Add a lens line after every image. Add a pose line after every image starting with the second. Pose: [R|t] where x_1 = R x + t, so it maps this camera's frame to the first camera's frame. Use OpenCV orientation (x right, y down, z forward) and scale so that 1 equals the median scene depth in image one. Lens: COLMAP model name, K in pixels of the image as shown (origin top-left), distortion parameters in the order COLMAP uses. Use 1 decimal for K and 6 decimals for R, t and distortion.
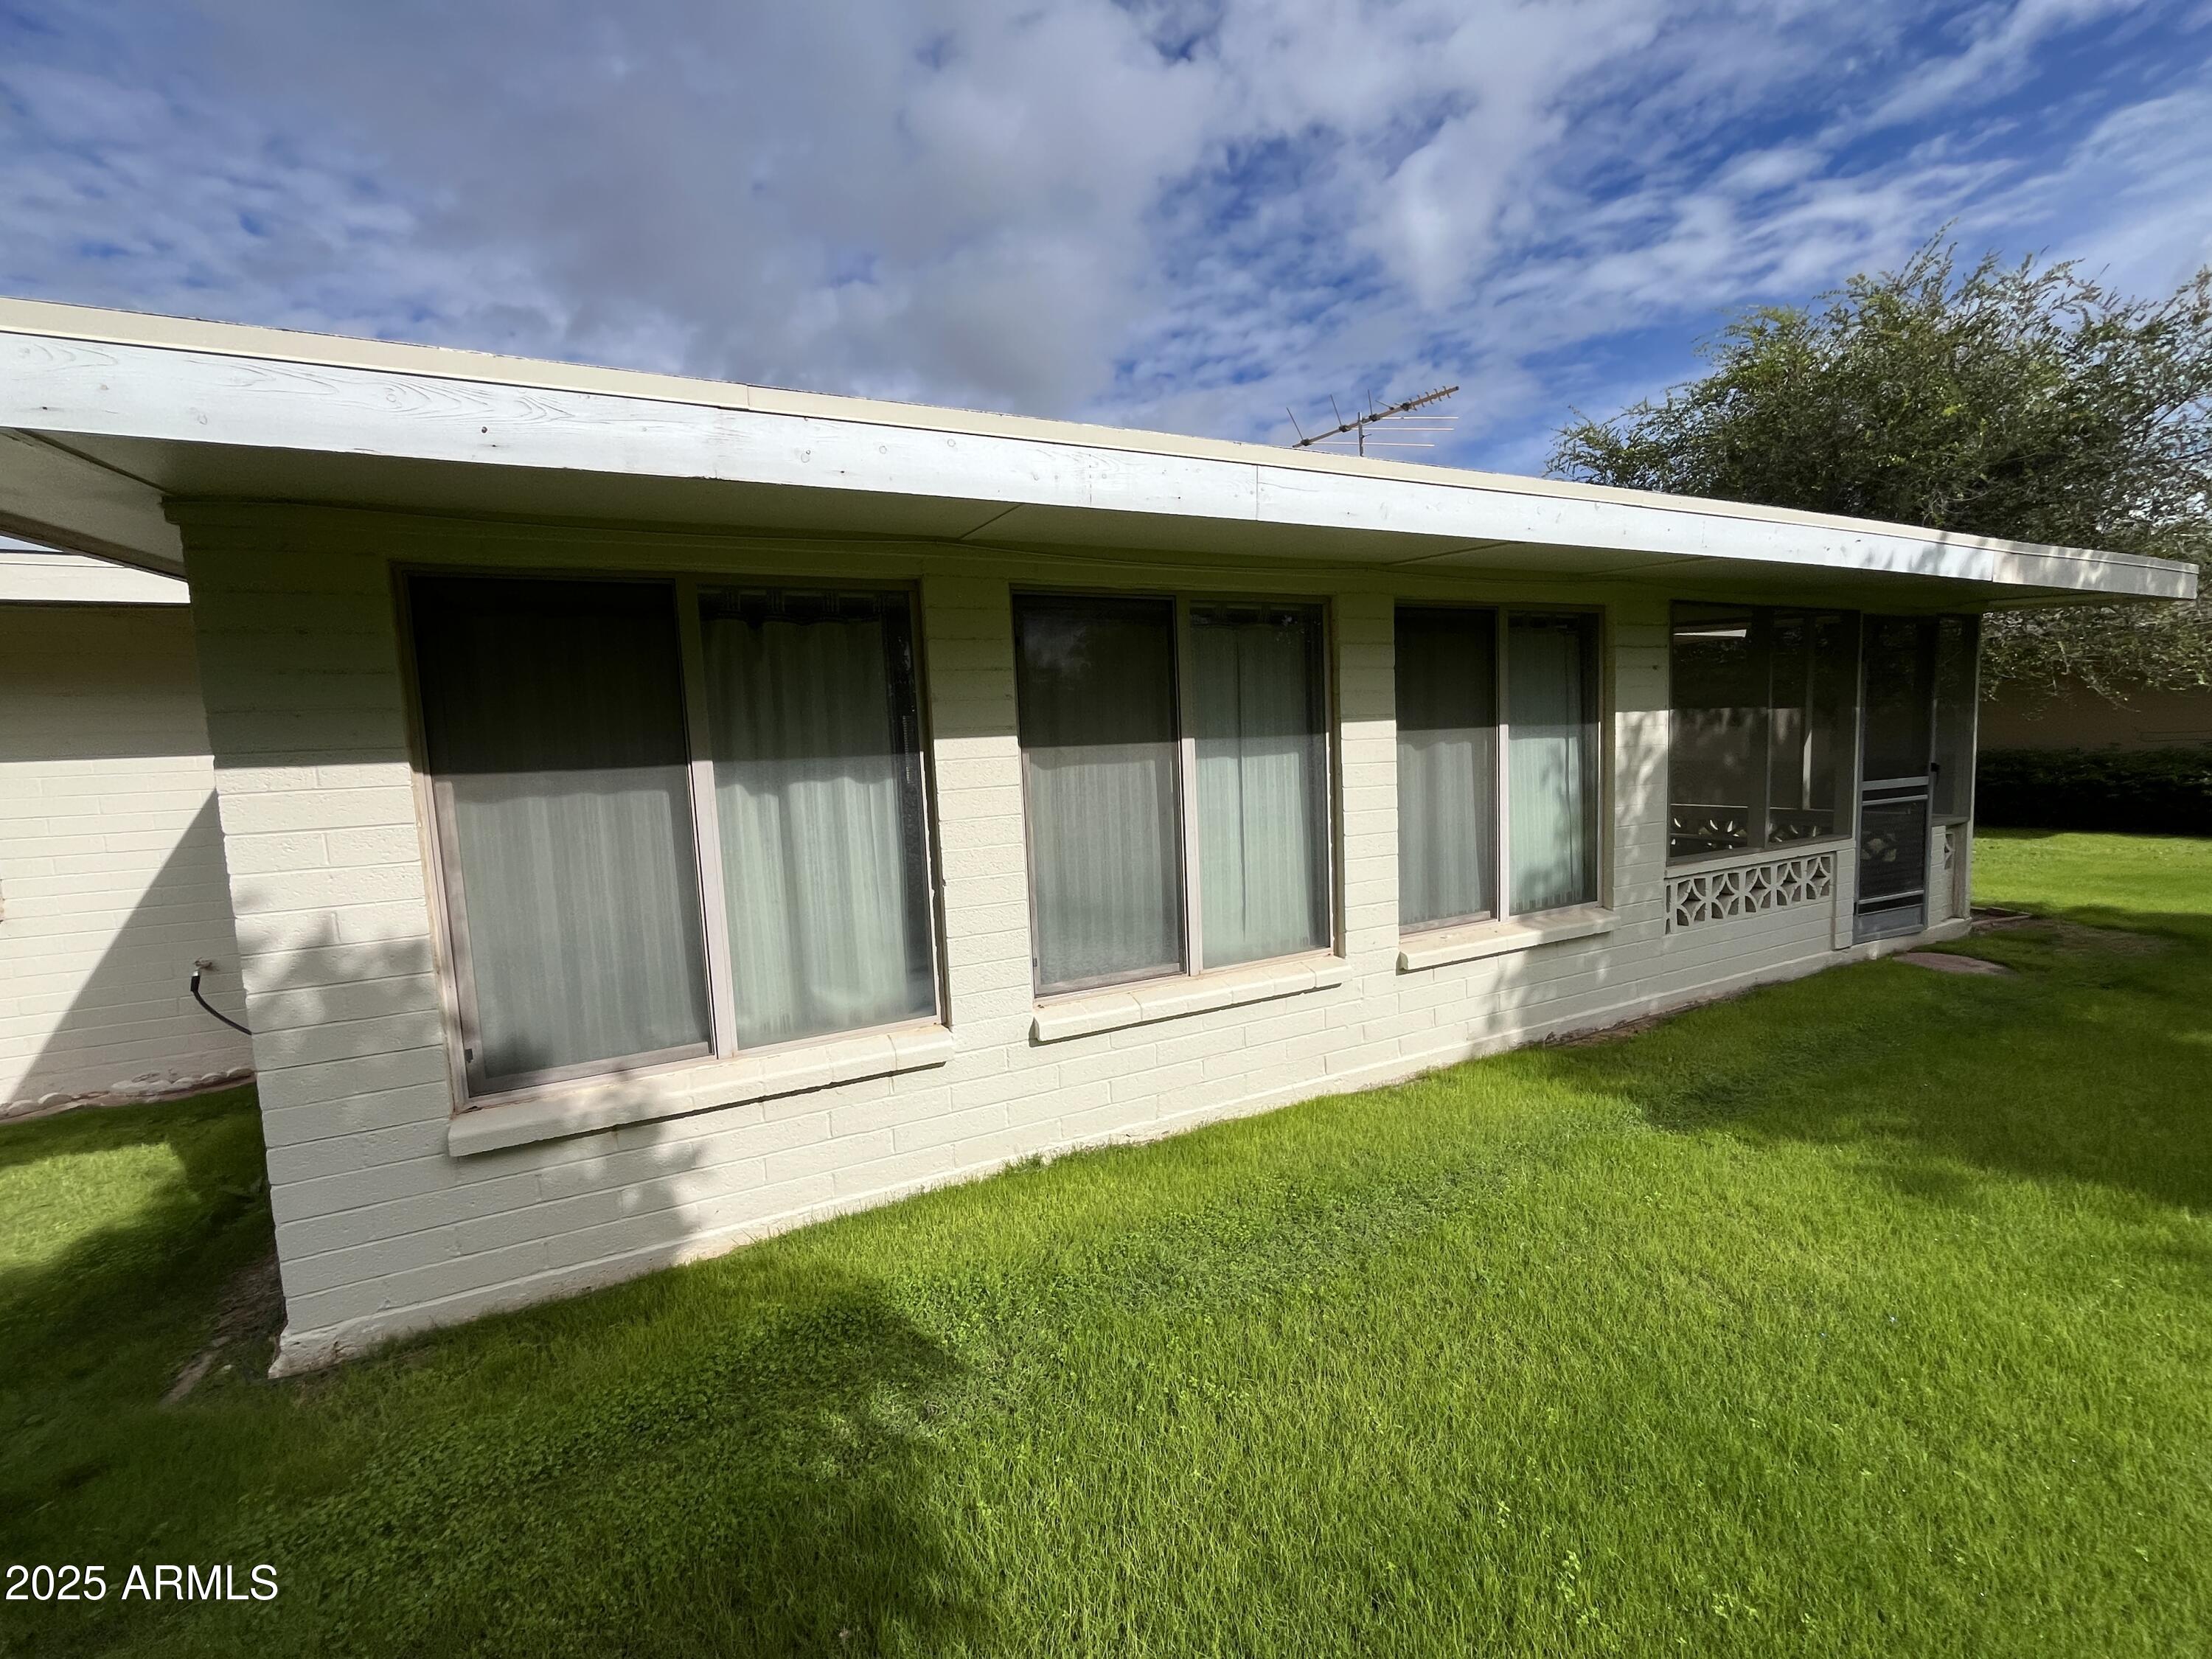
lens RADIAL K [[901.5, 0, 1107.1], [0, 901.5, 839.0], [0, 0, 1]] dist [-0.004033, 0.000307]
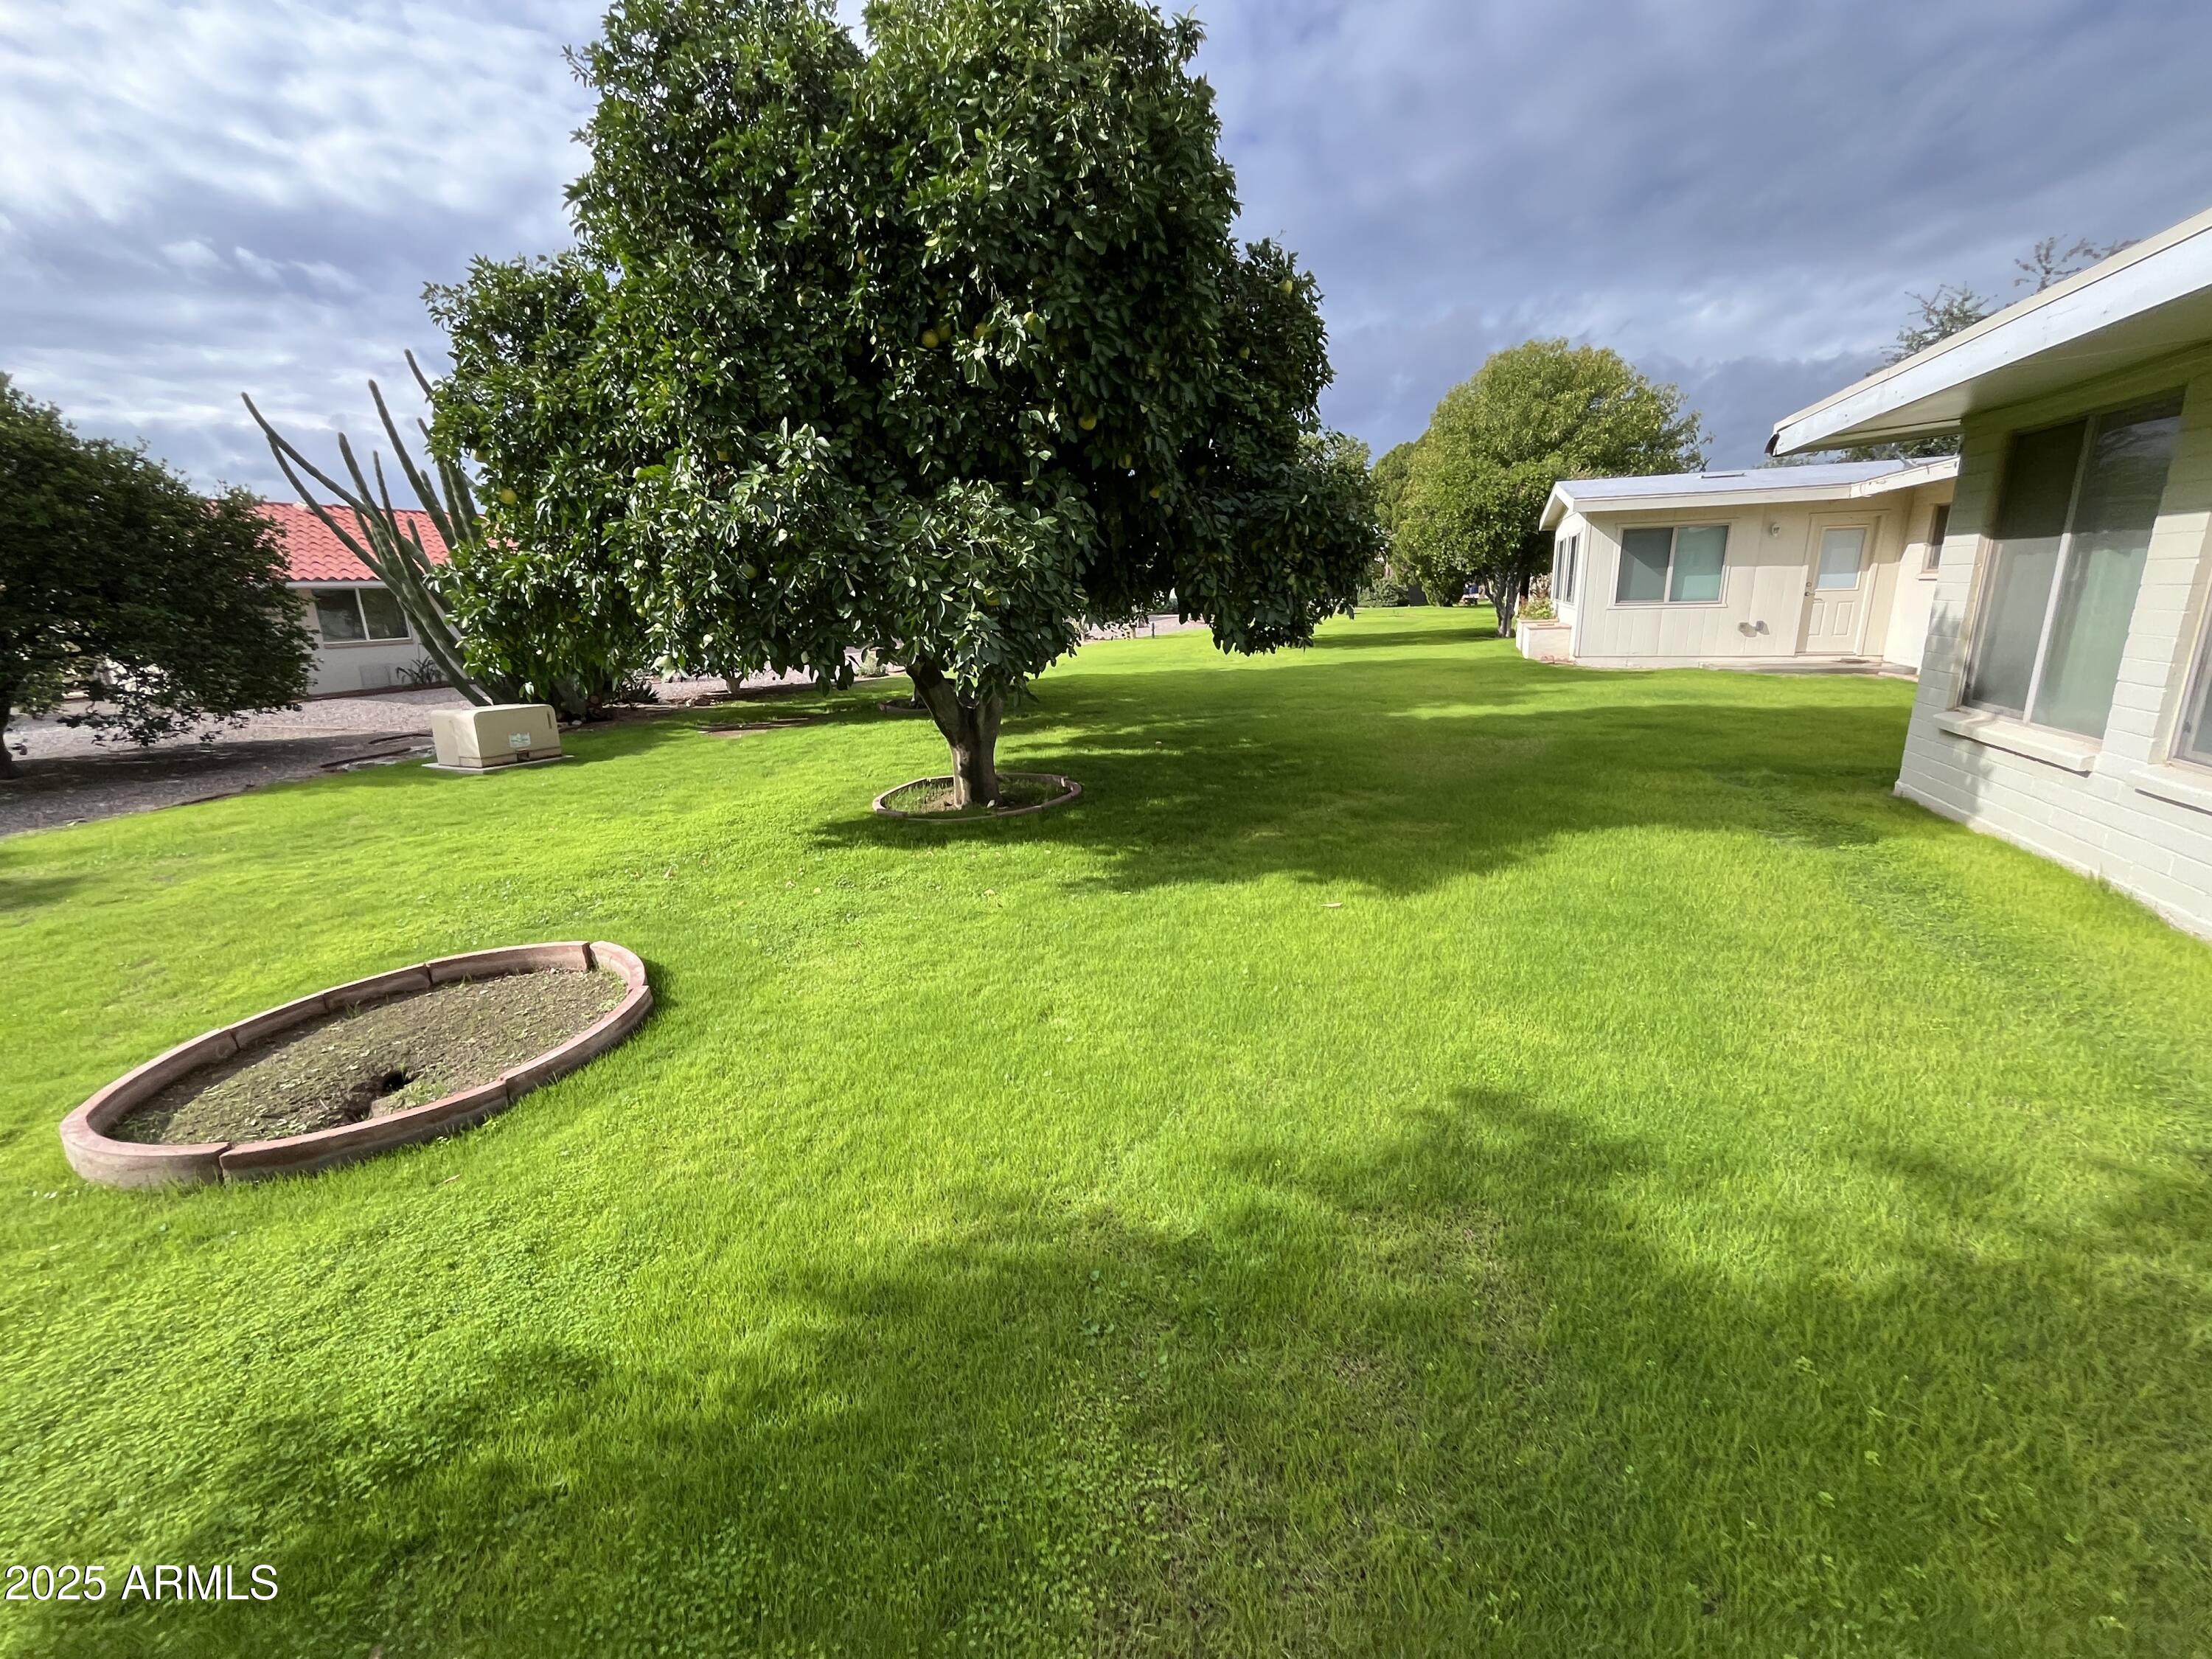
lens RADIAL K [[901.5, 0, 1103.6], [0, 901.5, 835.1], [0, 0, 1]] dist [-0.004033, 0.000307]
pose [[-0.712906, 0.258382, -0.651923, 1.940843], [0.015291, 0.935152, 0.353916, -0.174312], [0.701093, 0.242340, -0.670627, 1.007366]]
